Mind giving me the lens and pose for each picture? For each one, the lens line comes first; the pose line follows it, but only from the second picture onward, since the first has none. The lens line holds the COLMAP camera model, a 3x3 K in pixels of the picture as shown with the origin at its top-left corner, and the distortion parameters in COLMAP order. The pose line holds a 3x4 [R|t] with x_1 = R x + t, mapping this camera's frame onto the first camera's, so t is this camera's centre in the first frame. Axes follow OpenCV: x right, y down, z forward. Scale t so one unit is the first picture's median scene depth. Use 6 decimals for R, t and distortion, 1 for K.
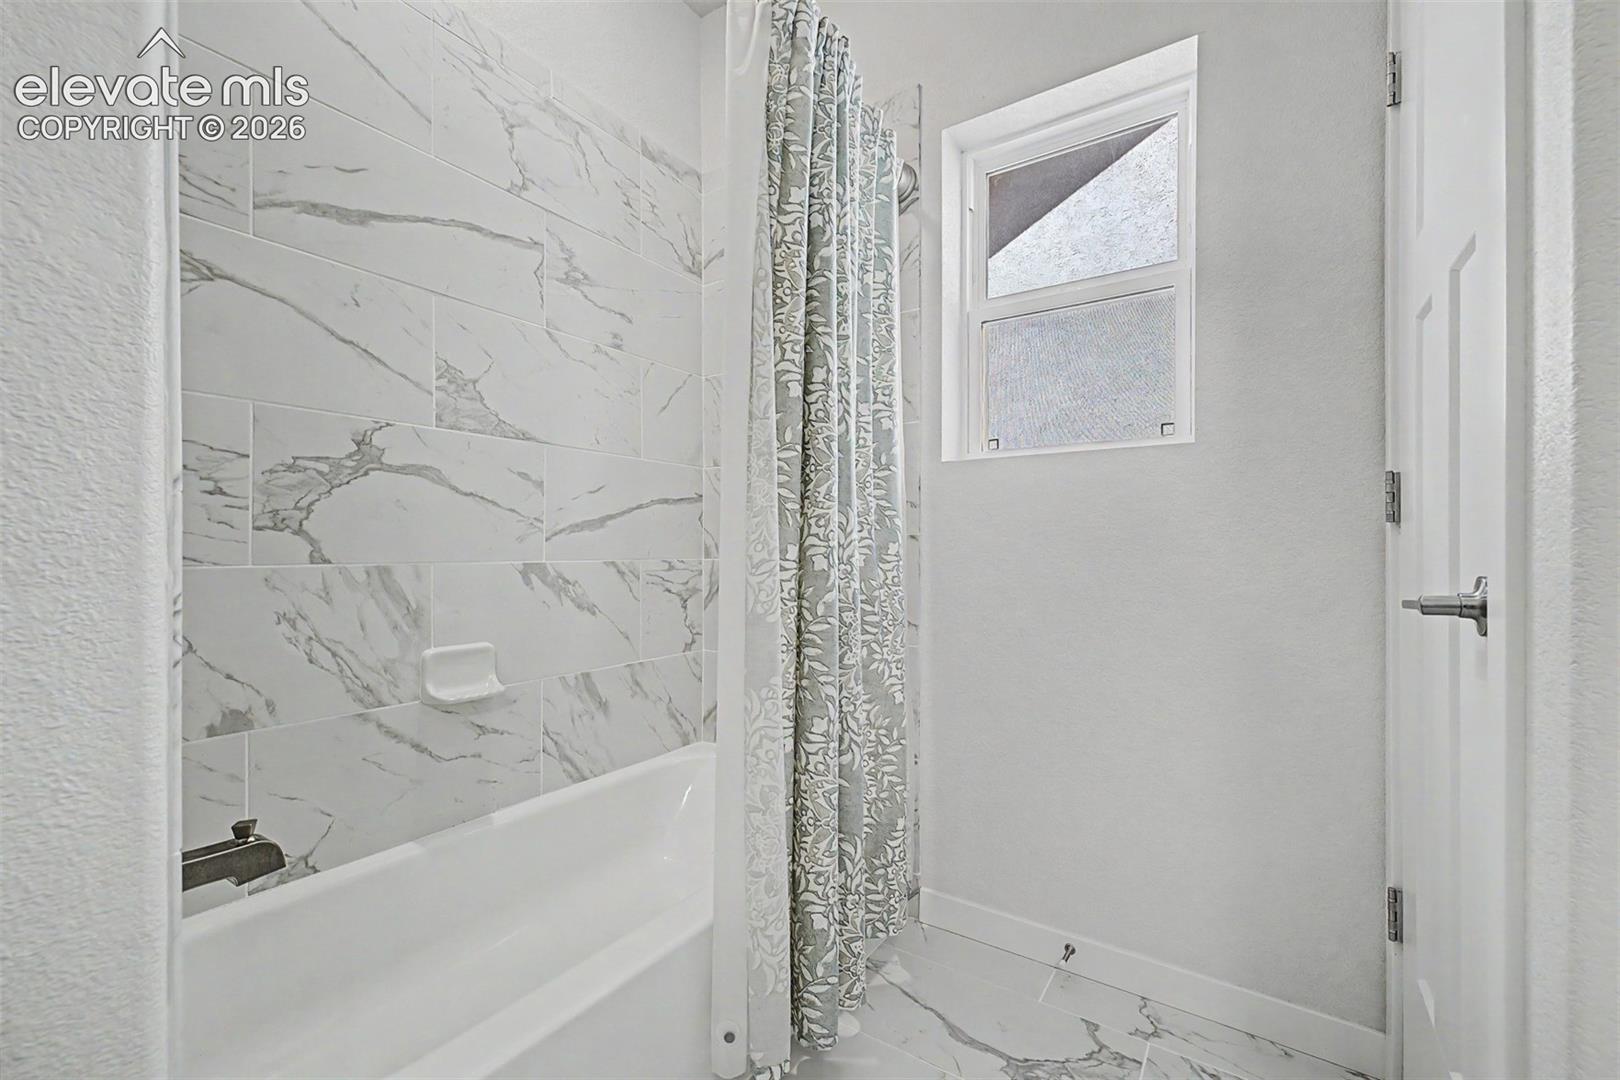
lens RADIAL K [[682.0, 0, 805.9], [0, 682.0, 546.8], [0, 0, 1]] dist [0.000912, -0.000137]
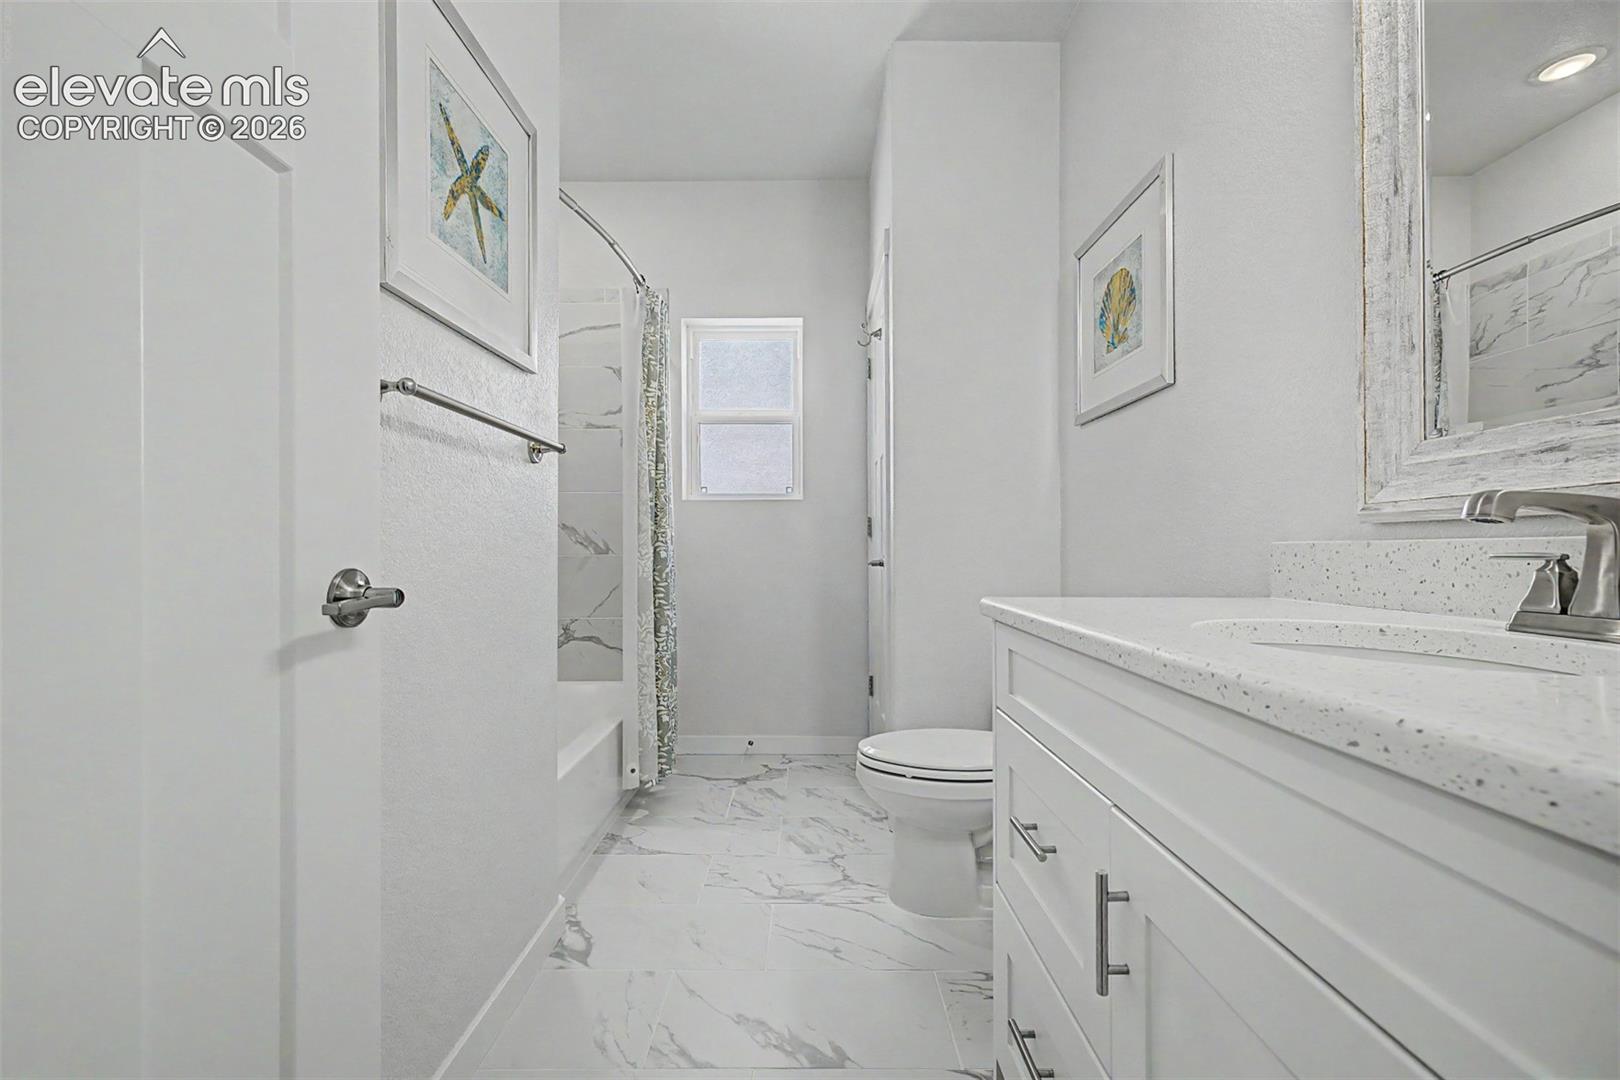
lens RADIAL K [[746.7, 0, 807.9], [0, 746.7, 547.7], [0, 0, 1]] dist [0.001656, -0.001185]
pose [[0.829704, -0.004748, 0.558184, -0.931453], [0.003344, 0.999988, 0.003535, -0.004408], [-0.558194, -0.001067, 0.829710, -1.237569]]
